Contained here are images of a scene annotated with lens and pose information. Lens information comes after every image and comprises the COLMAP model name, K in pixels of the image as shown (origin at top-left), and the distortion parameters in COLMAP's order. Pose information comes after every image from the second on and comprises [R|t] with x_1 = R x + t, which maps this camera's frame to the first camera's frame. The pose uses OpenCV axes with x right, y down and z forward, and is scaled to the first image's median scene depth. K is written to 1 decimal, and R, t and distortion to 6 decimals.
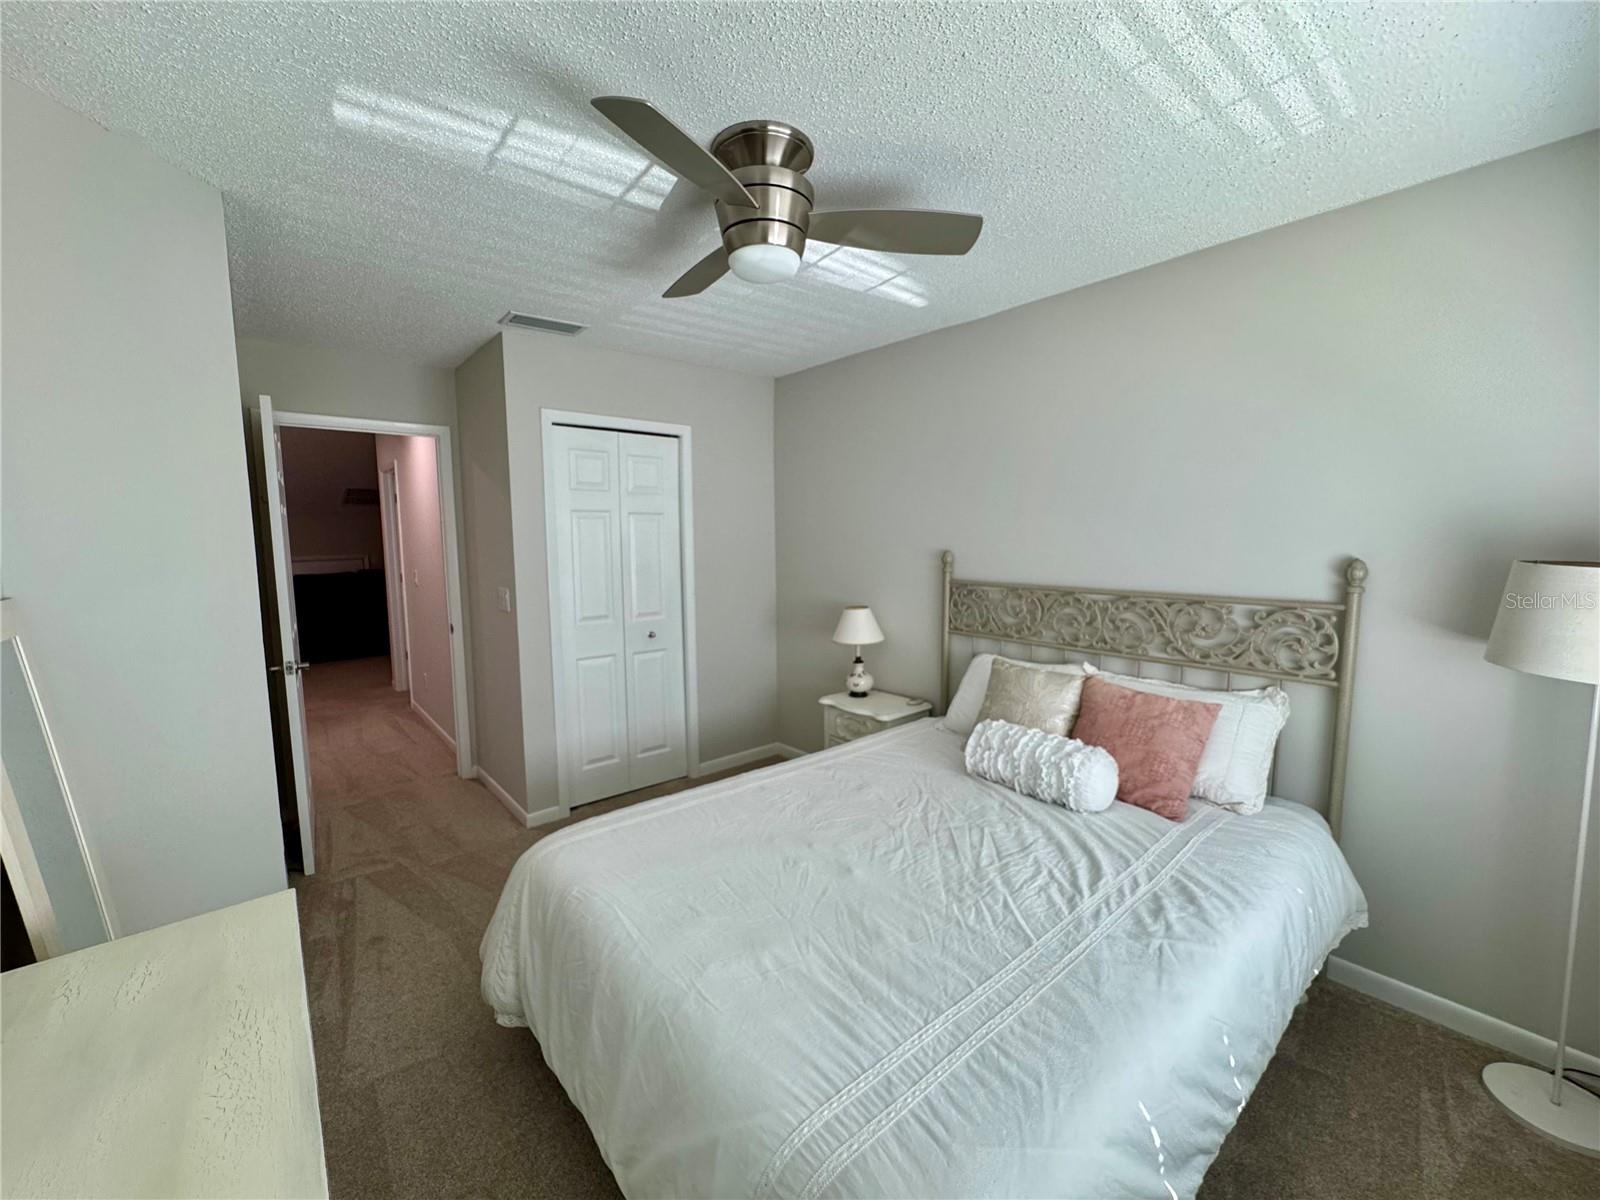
lens RADIAL K [[636.6, 0, 800.0], [0, 636.6, 600.0], [0, 0, 1]] dist [-0.001476, -0.000035]
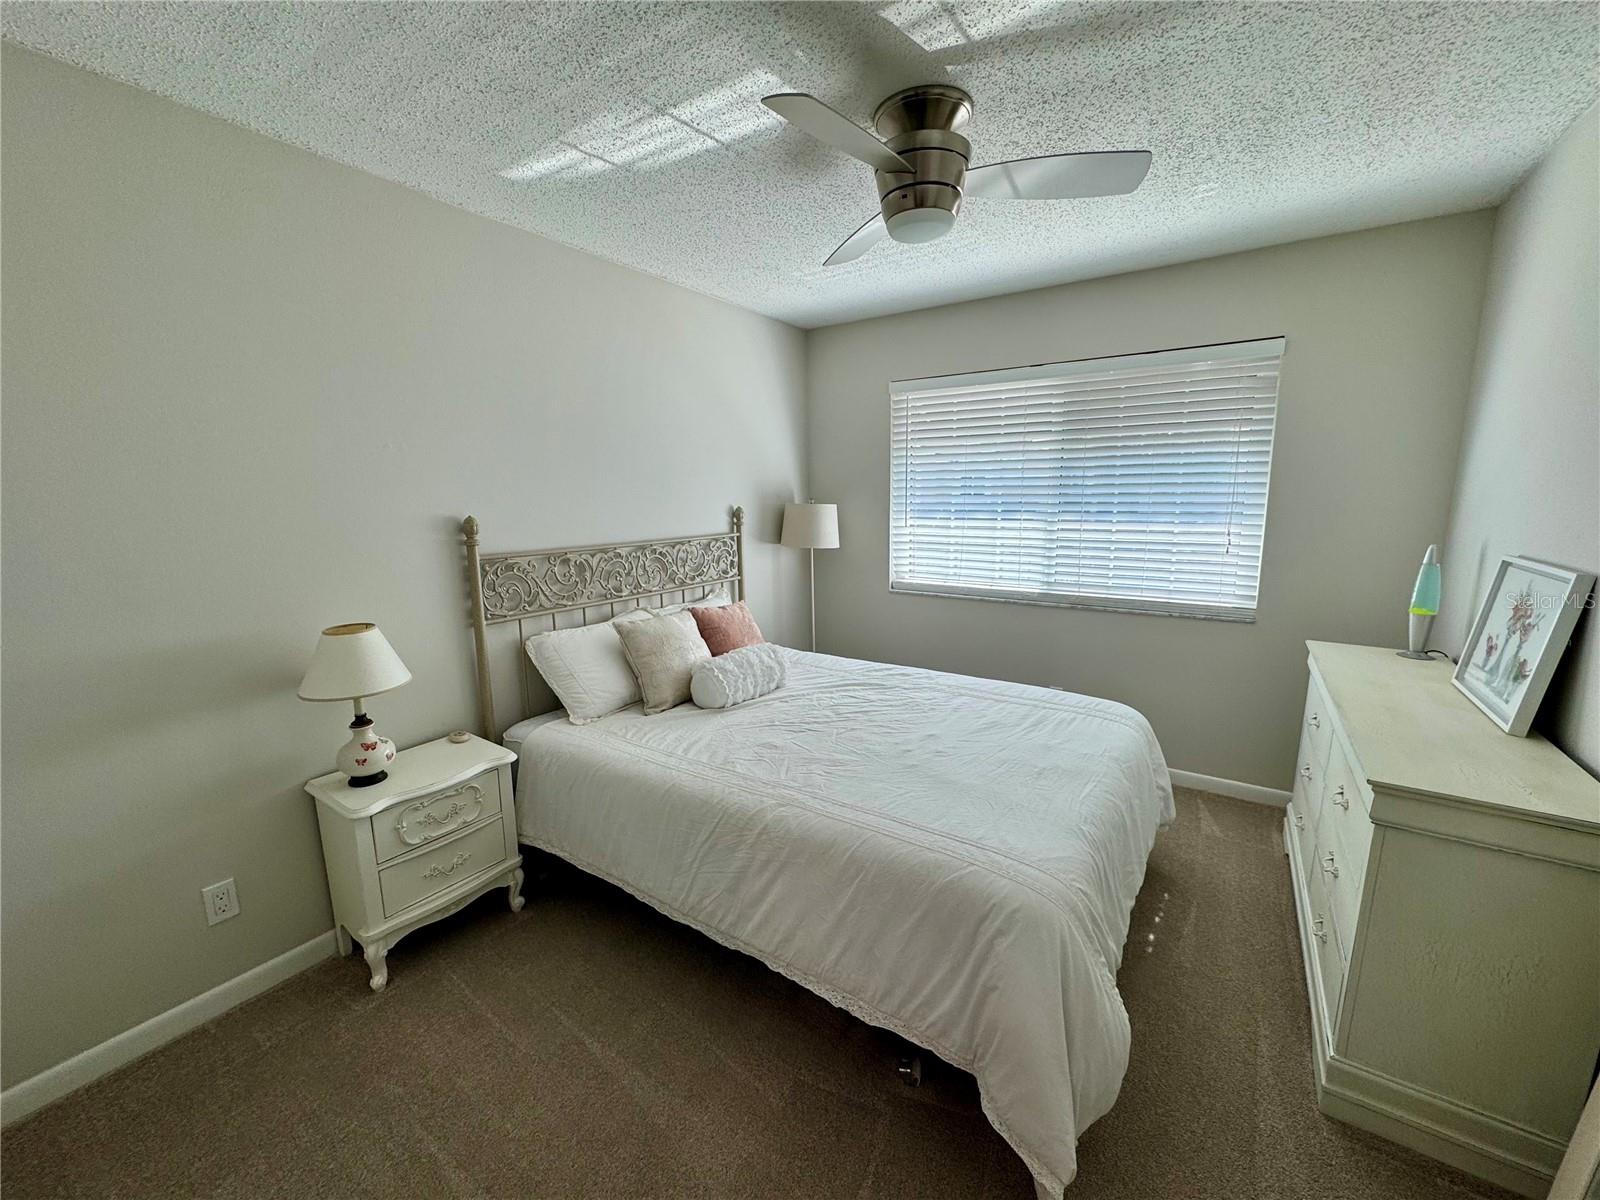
lens RADIAL K [[636.6, 0, 800.0], [0, 636.6, 600.0], [0, 0, 1]] dist [-0.001476, -0.000035]
pose [[-0.264564, -0.147199, 0.953068, -0.727374], [0.114457, 0.976504, 0.182591, -0.091559], [-0.957552, 0.157392, -0.241499, 1.021025]]
